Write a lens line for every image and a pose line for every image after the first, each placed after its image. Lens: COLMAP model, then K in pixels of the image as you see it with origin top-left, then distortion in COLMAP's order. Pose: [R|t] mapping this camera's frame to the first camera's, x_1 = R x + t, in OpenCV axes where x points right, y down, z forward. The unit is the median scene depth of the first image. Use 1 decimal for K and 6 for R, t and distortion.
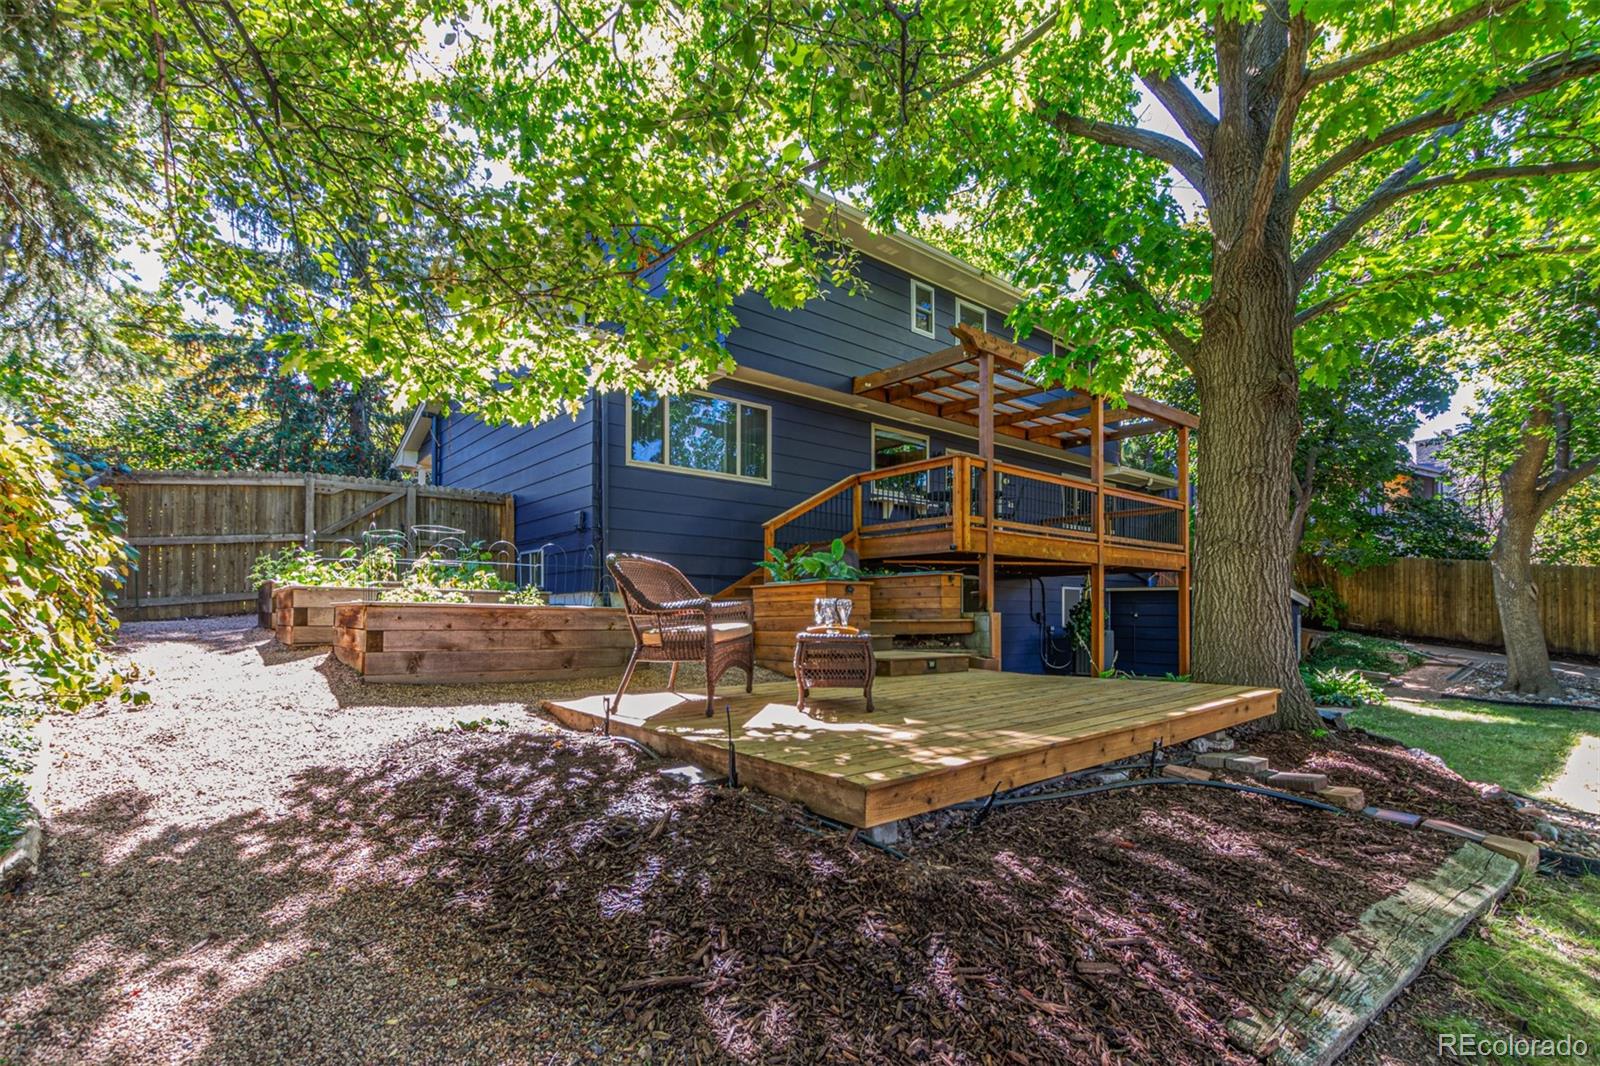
lens RADIAL K [[747.2, 0, 785.5], [0, 747.2, 608.3], [0, 0, 1]] dist [0.013486, 0.000008]
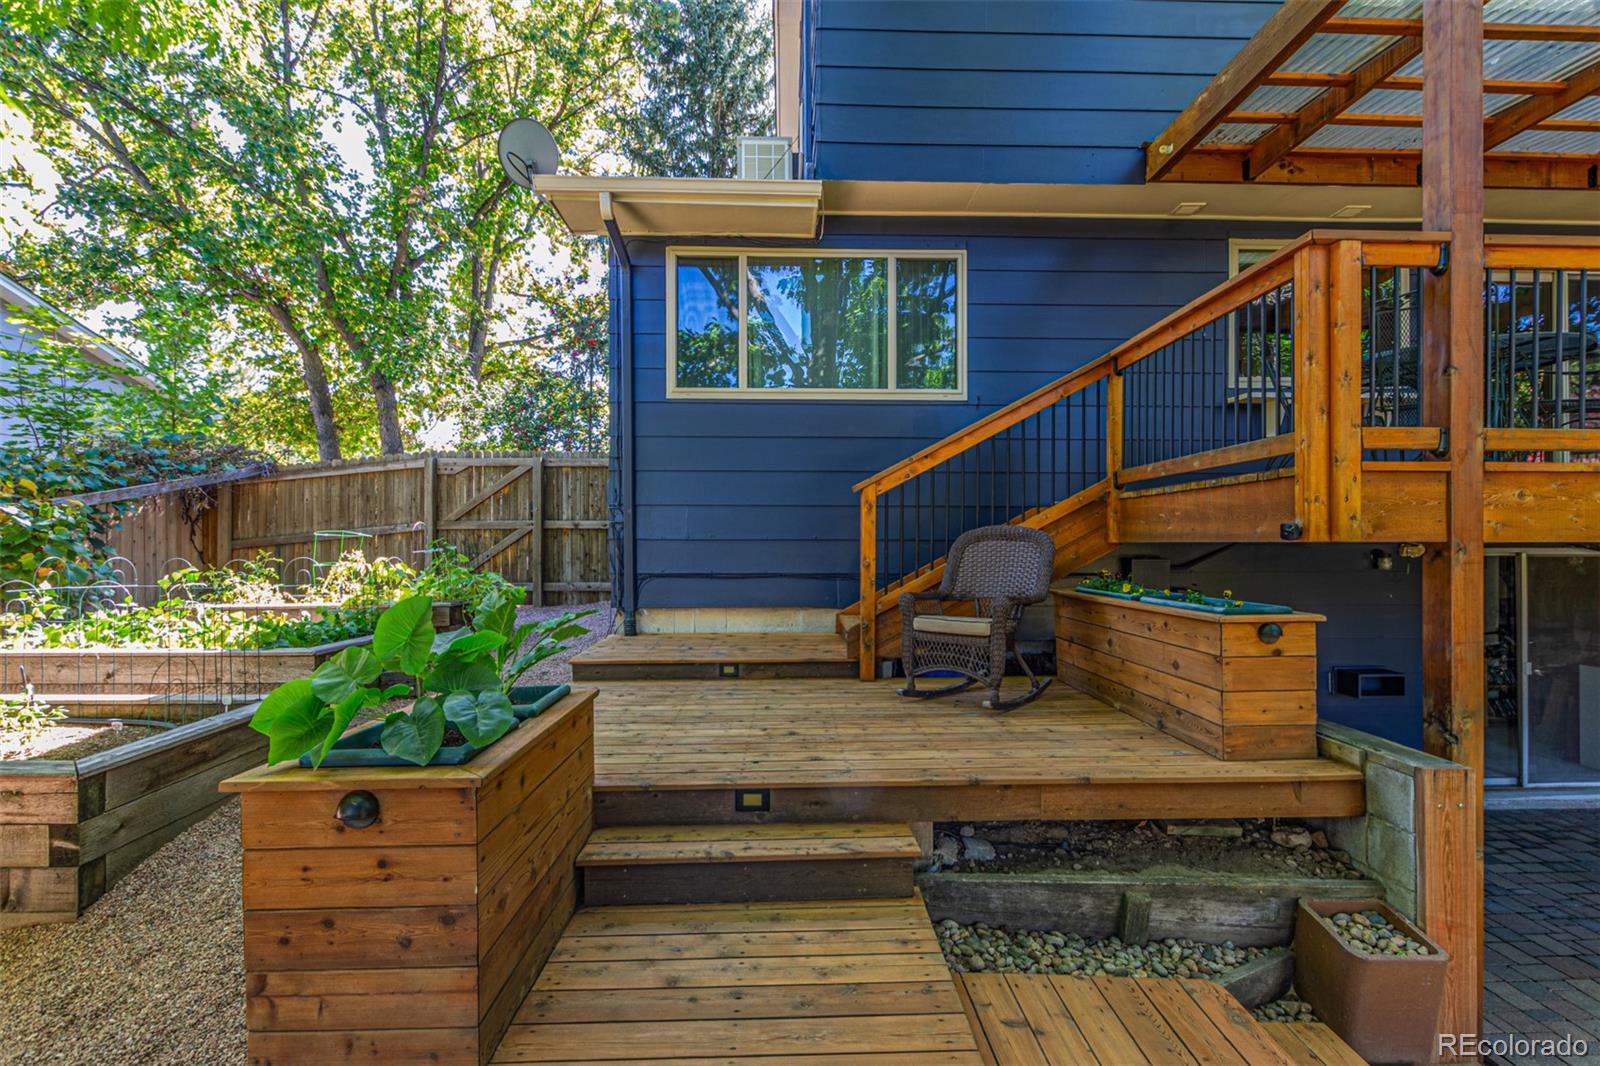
lens RADIAL K [[747.2, 0, 803.9], [0, 747.2, 550.5], [0, 0, 1]] dist [0.013486, 0.000008]
pose [[0.808639, -0.002349, -0.588300, 0.235461], [0.011704, 0.999858, 0.012095, -0.076354], [0.588189, -0.016666, 0.808552, 0.589842]]
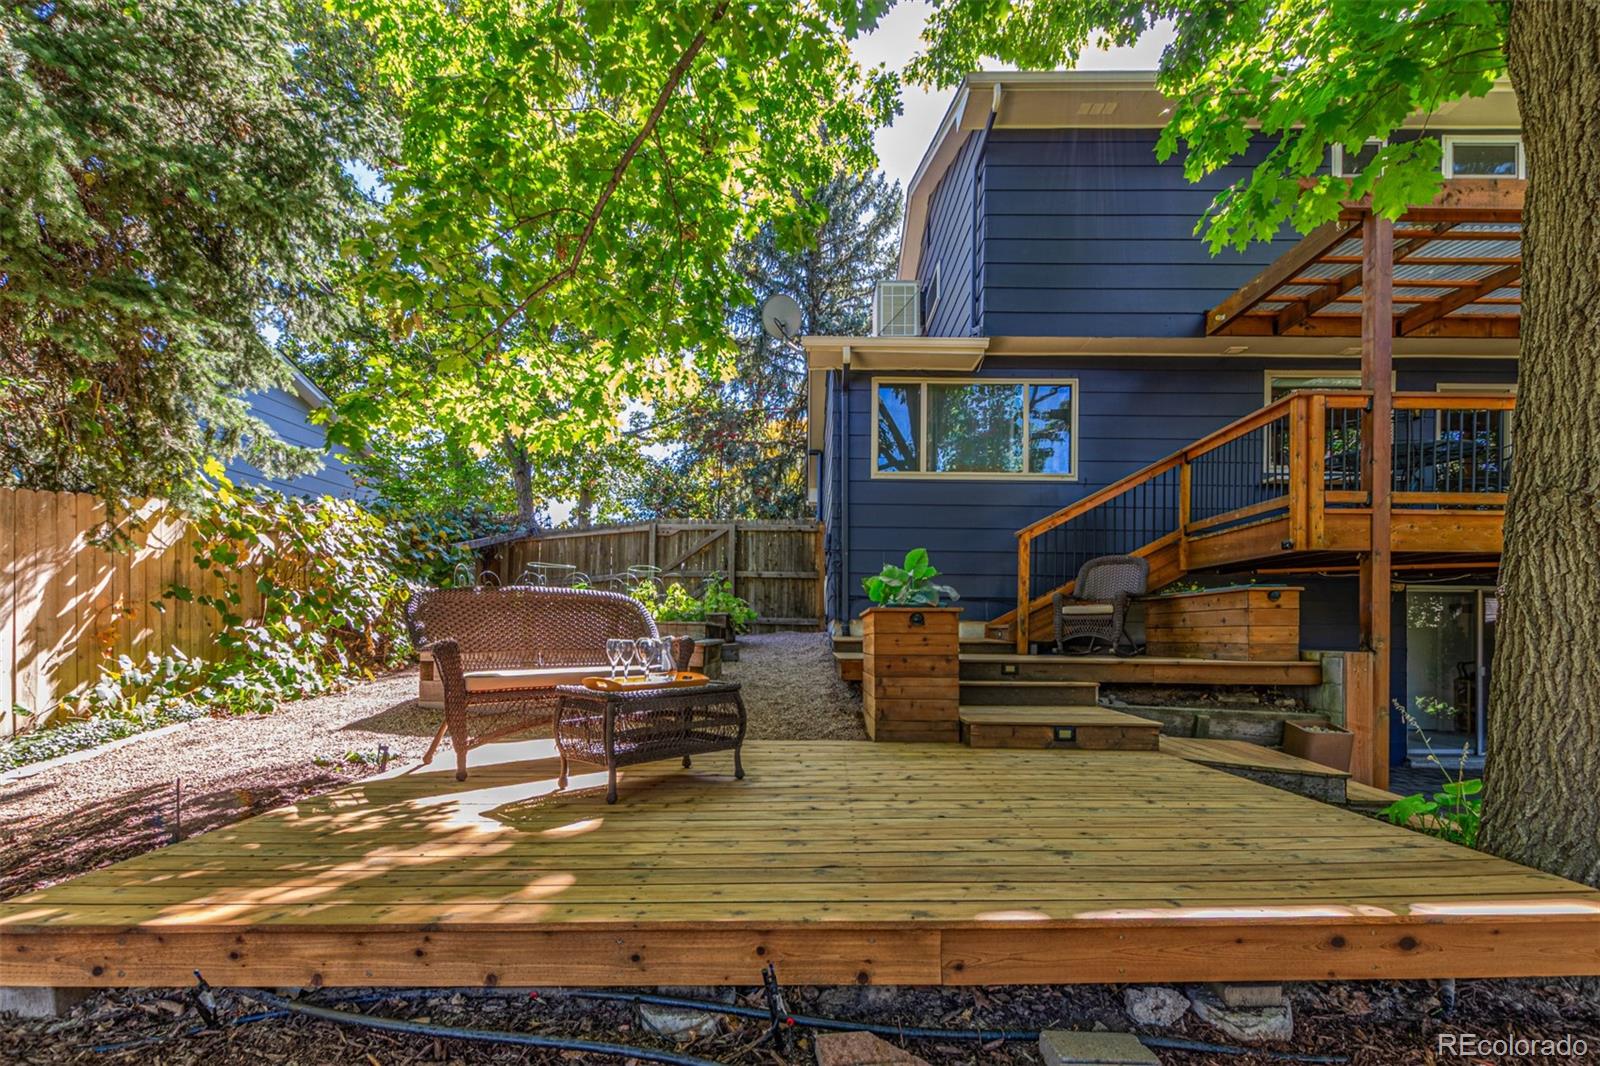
lens RADIAL K [[747.2, 0, 793.6], [0, 747.2, 625.7], [0, 0, 1]] dist [0.013486, 0.000008]
pose [[0.771665, 0.001387, -0.636027, 0.292670], [-0.005827, 0.999971, -0.004889, -0.009360], [0.636002, 0.007479, 0.771651, 0.252799]]
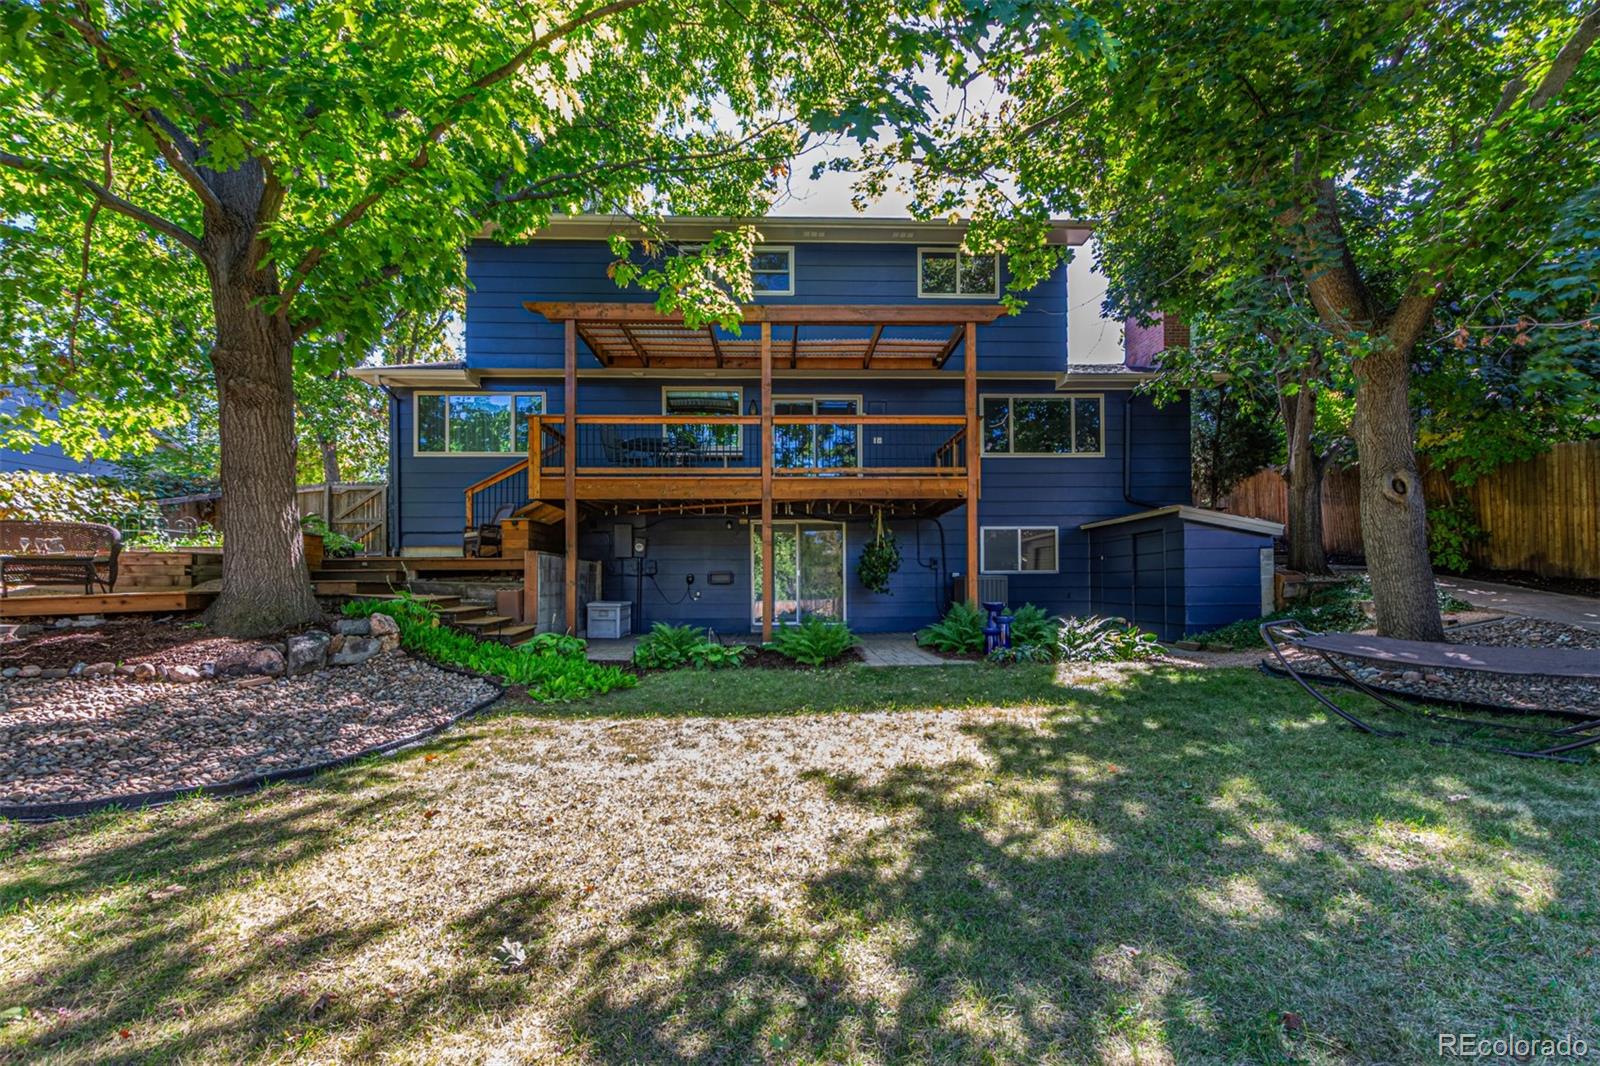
lens RADIAL K [[747.2, 0, 782.0], [0, 747.2, 580.4], [0, 0, 1]] dist [0.013486, 0.000008]
pose [[0.810214, -0.016049, -0.585915, 1.199891], [0.014955, 0.999866, -0.006707, 0.063803], [0.585944, -0.003328, 0.810345, 0.270367]]
